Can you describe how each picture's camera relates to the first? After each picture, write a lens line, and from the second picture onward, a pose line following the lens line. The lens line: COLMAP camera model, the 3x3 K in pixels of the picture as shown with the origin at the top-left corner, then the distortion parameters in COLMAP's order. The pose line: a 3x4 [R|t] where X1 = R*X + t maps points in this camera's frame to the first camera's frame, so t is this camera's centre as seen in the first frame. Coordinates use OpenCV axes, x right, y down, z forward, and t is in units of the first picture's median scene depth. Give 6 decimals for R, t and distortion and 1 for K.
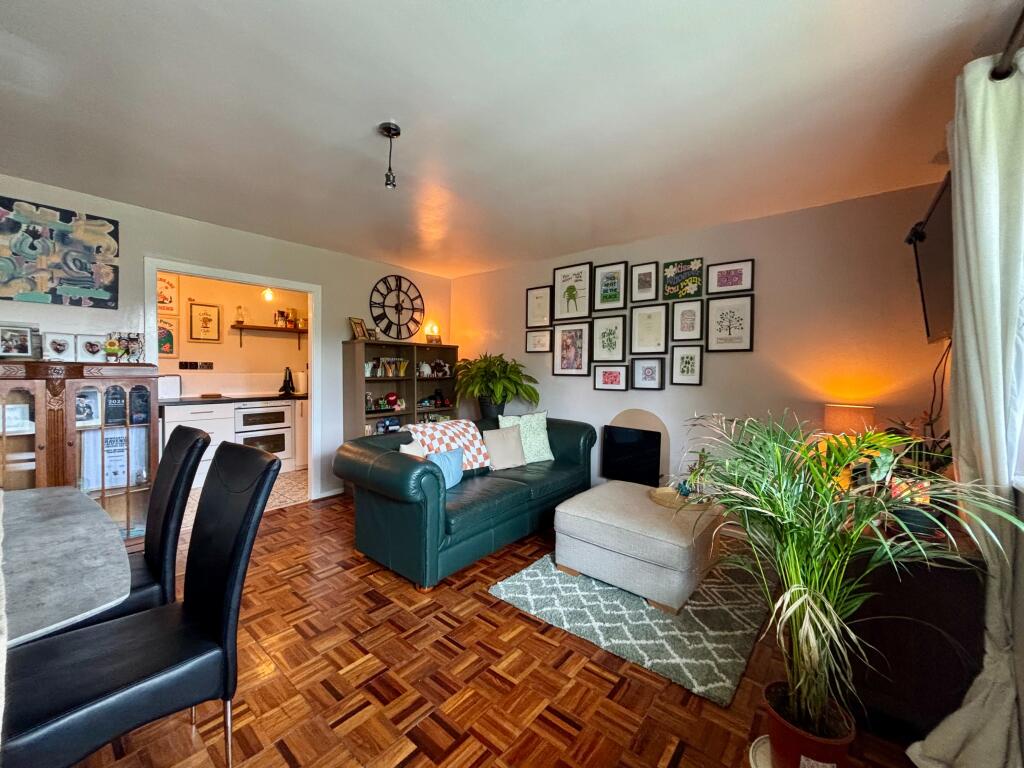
lens RADIAL K [[409.6, 0, 509.8], [0, 409.6, 385.0], [0, 0, 1]] dist [0.000925, 0.000028]
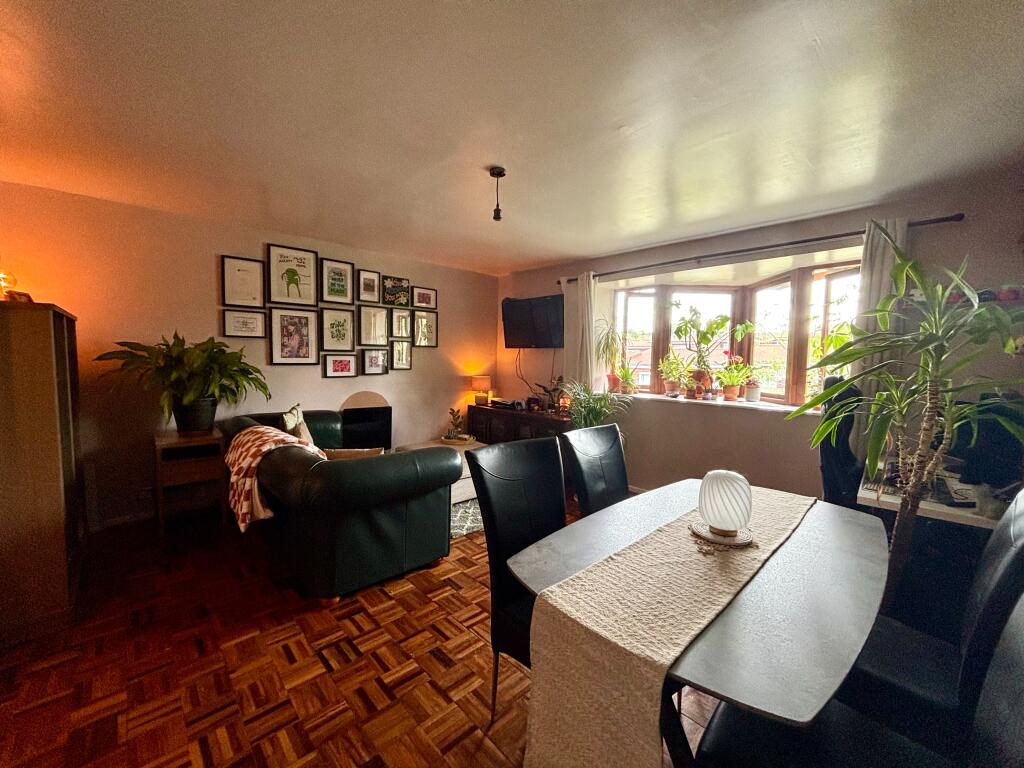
lens RADIAL K [[409.6, 0, 512.2], [0, 409.6, 383.3], [0, 0, 1]] dist [0.000925, 0.000028]
pose [[0.116615, -0.073740, 0.990436, -0.824322], [0.017797, 0.997235, 0.072151, -0.043771], [-0.993018, 0.009213, 0.117605, 0.432692]]
